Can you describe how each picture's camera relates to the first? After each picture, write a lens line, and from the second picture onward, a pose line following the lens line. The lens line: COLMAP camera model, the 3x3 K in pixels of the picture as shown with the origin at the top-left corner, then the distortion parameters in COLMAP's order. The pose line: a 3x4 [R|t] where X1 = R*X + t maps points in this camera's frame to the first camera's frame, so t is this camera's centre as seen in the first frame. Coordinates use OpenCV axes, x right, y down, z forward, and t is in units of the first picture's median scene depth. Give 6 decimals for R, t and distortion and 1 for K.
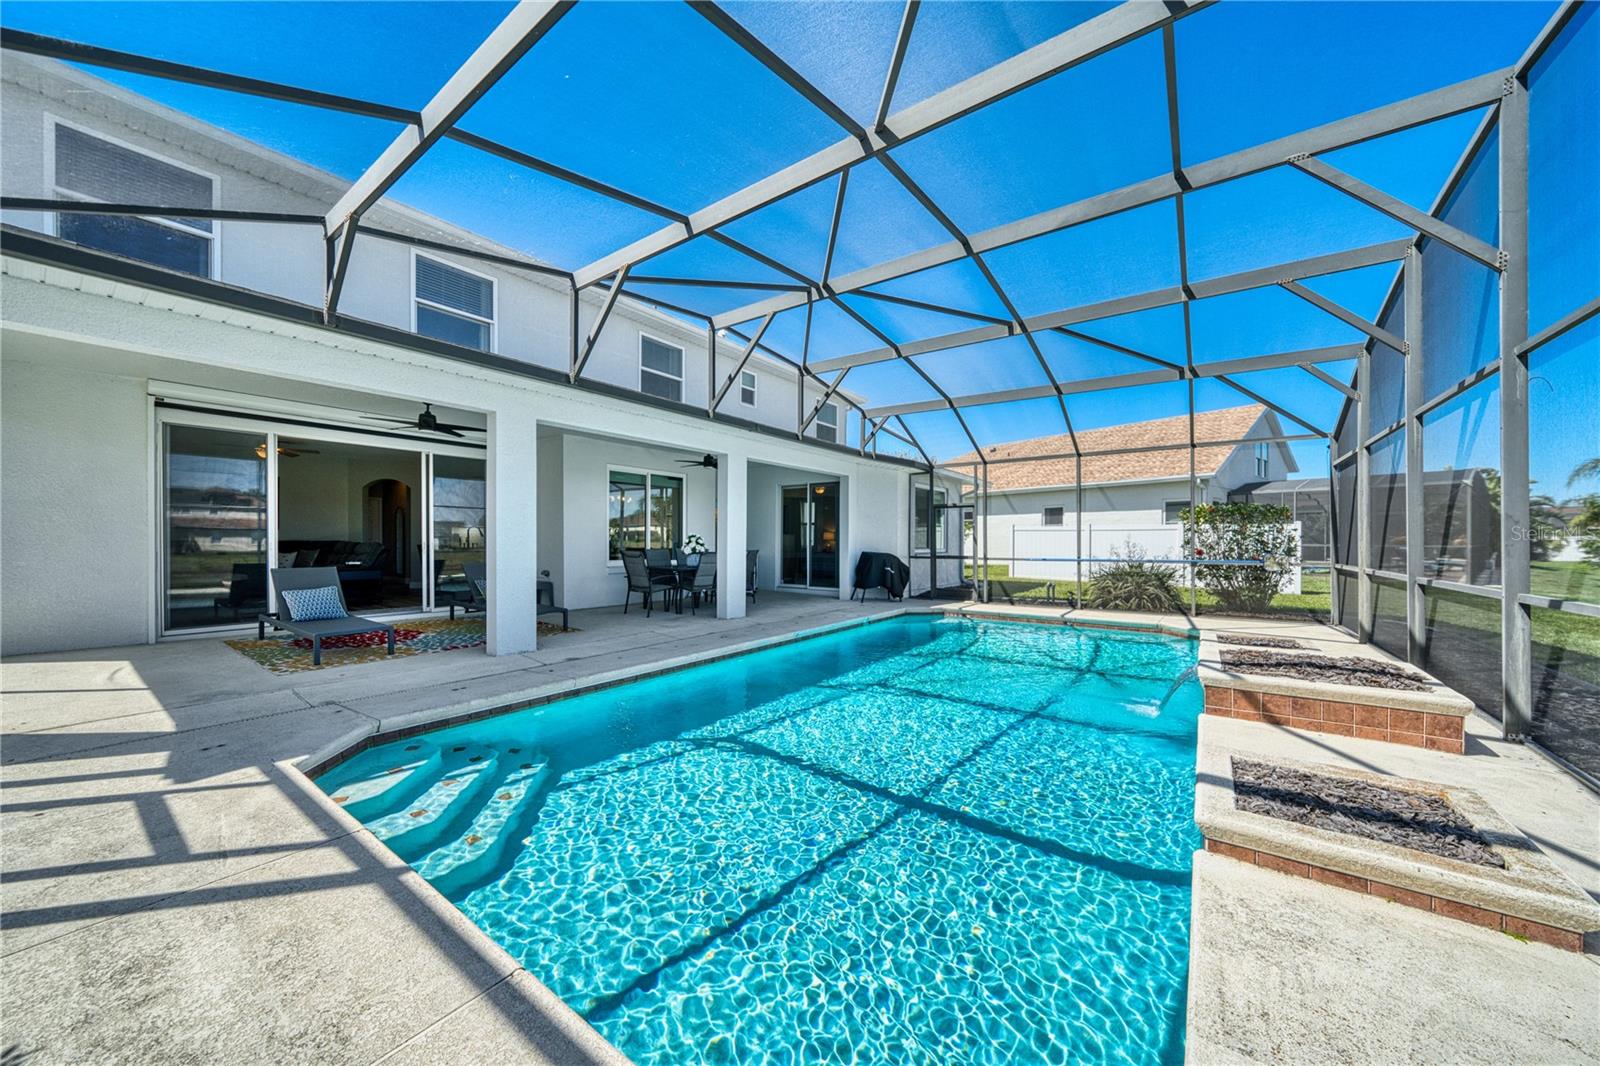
lens RADIAL K [[550.3, 0, 793.1], [0, 550.3, 543.9], [0, 0, 1]] dist [-0.002693, -0.000126]
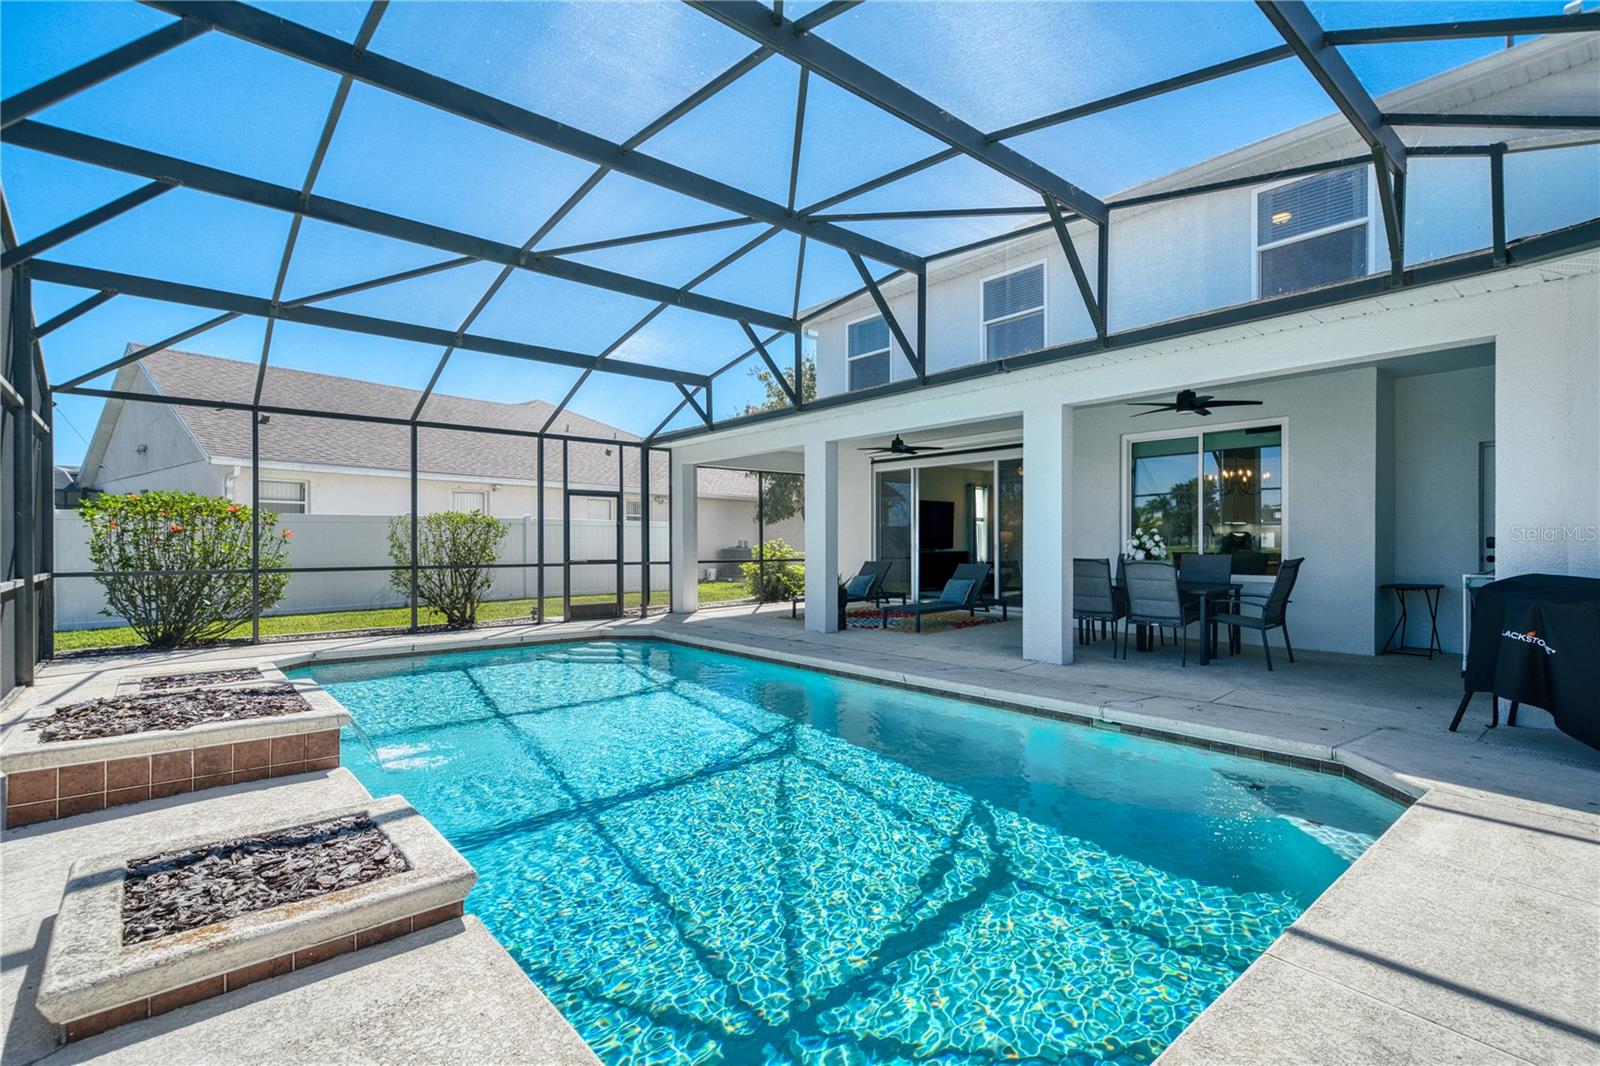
lens RADIAL K [[734.1, 0, 800.7], [0, 734.1, 541.8], [0, 0, 1]] dist [0.000470, 0.000014]
pose [[-0.239134, -0.004373, -0.970977, 1.020661], [-0.005099, 0.999982, -0.003248, 0.000269], [0.970973, 0.004174, -0.239152, 1.221751]]
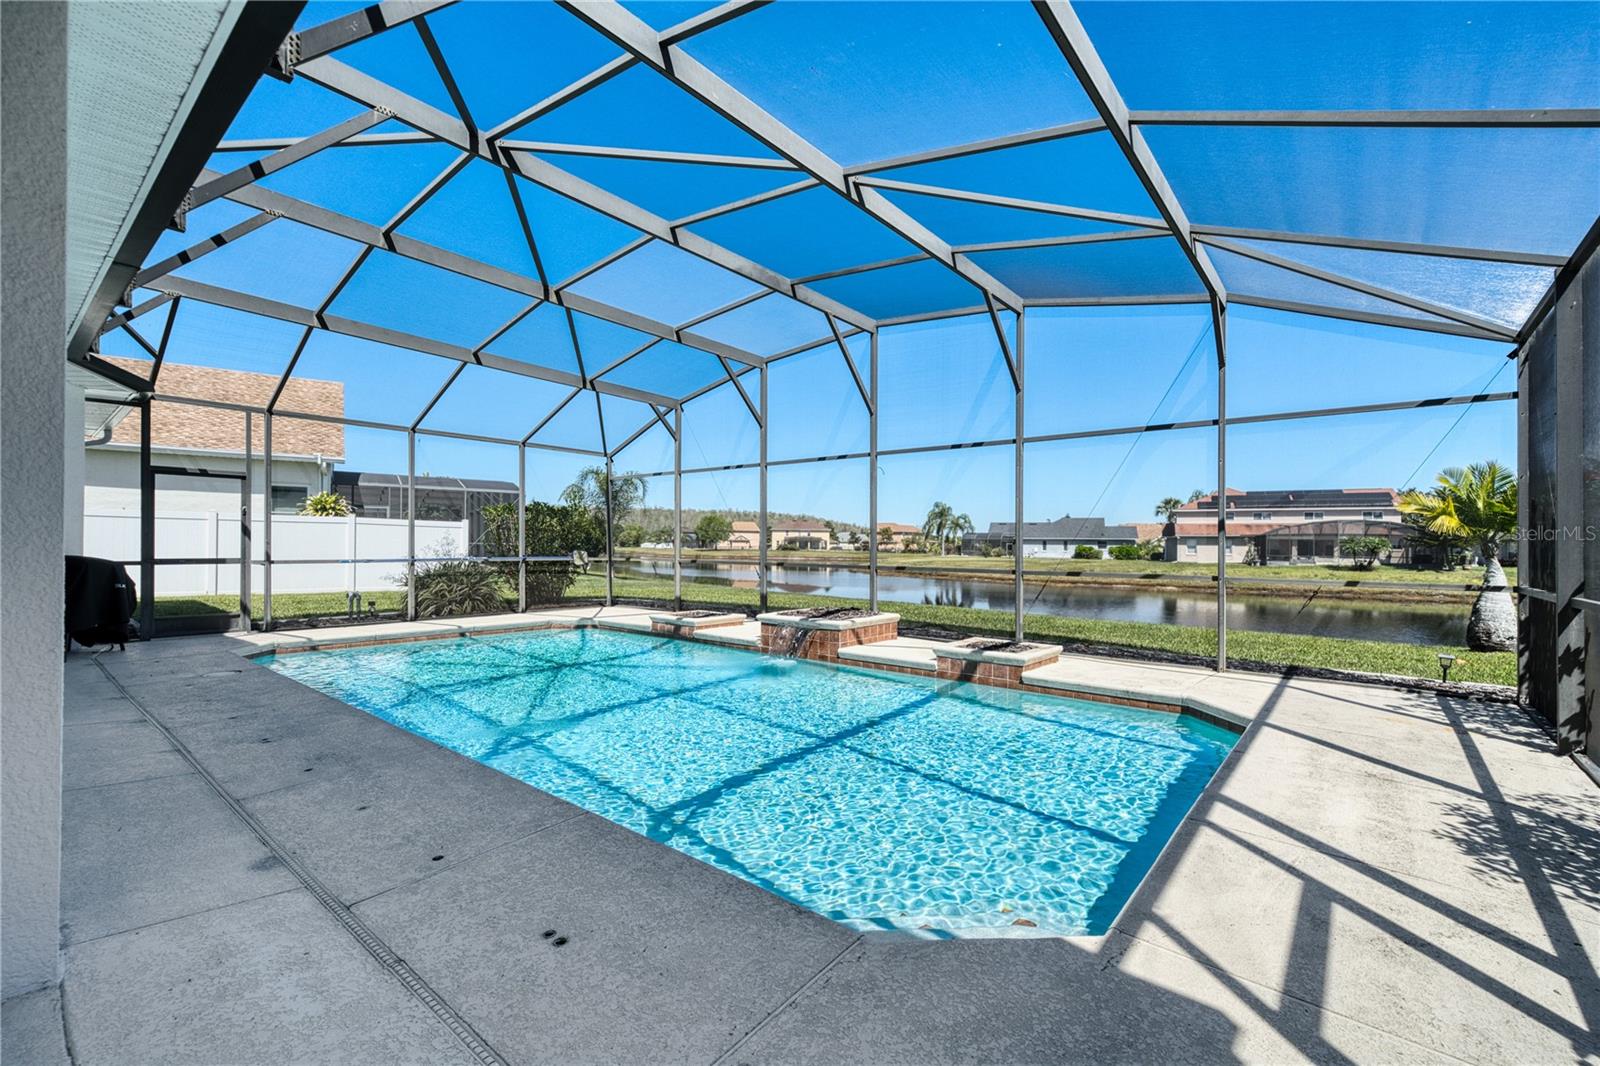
lens RADIAL K [[733.4, 0, 784.9], [0, 733.4, 542.2], [0, 0, 1]] dist [0.016386, 0.000550]
pose [[0.044864, 0.003620, 0.998987, -0.781230], [-0.006989, 0.999970, -0.003309, 0.005931], [-0.998969, -0.006834, 0.044888, 0.596389]]
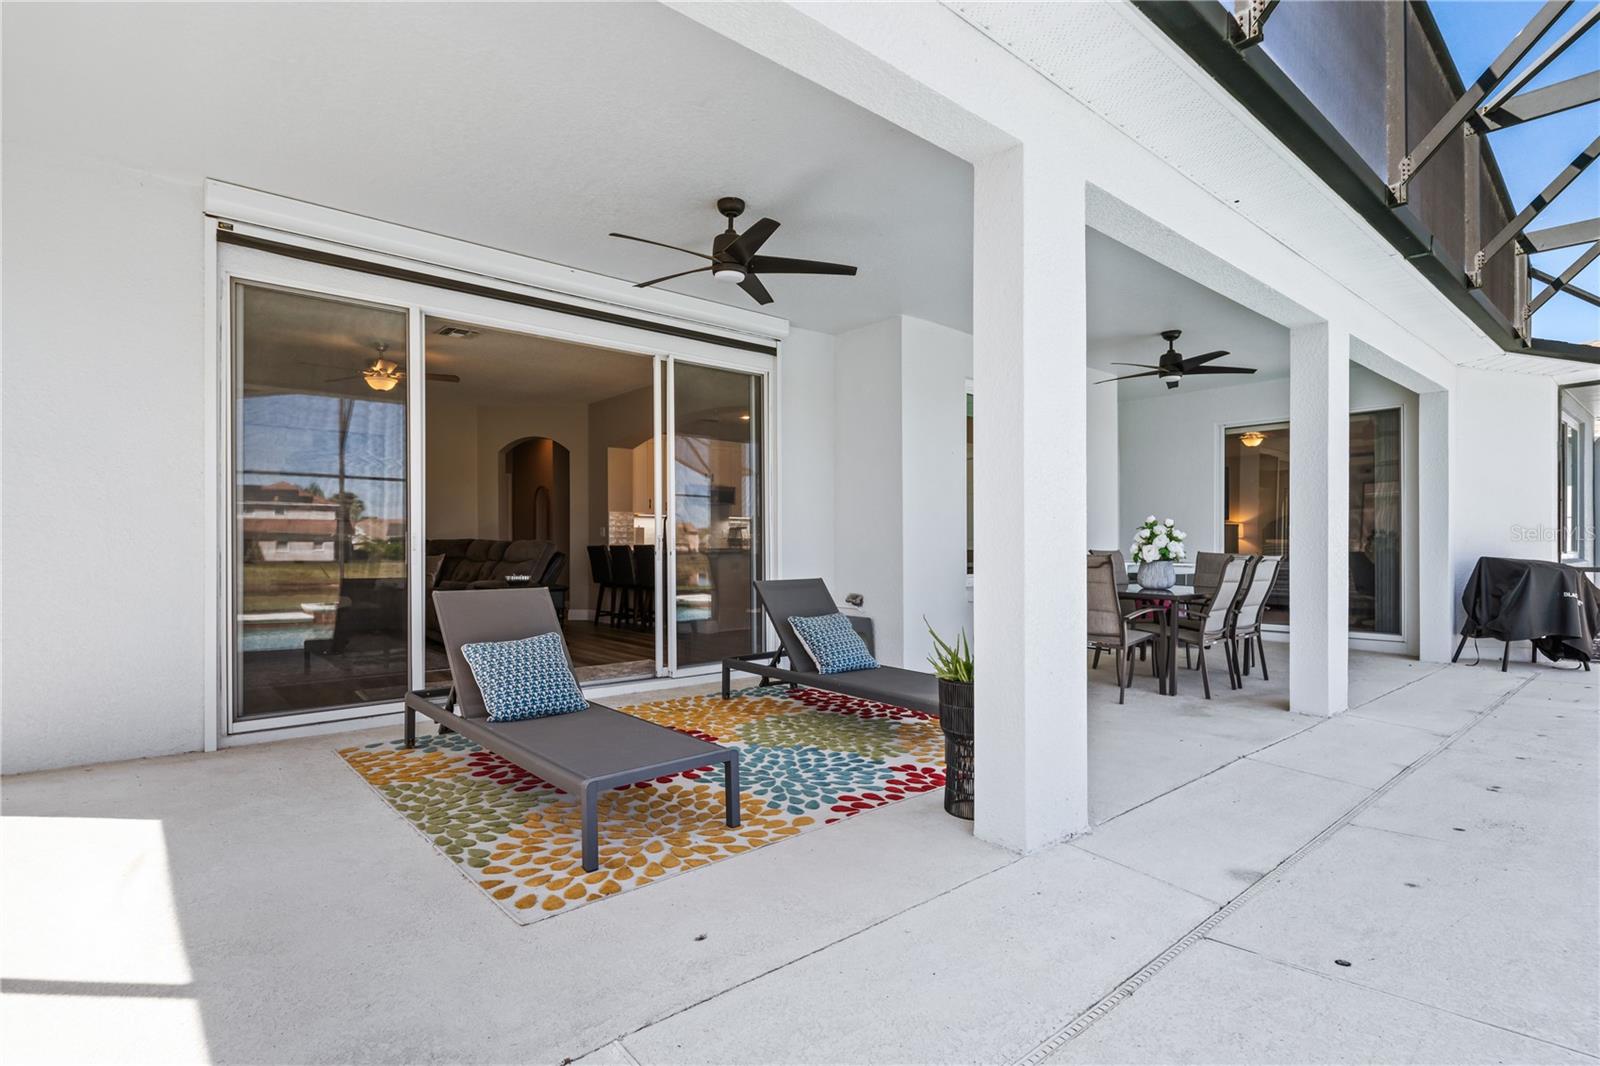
lens RADIAL K [[787.1, 0, 797.1], [0, 787.1, 543.2], [0, 0, 1]] dist [0.005052, 0.000451]
pose [[0.973882, -0.005821, -0.226979, -0.487187], [0.003671, 0.999944, -0.009891, 0.013544], [0.227023, 0.008799, 0.973850, 0.420077]]
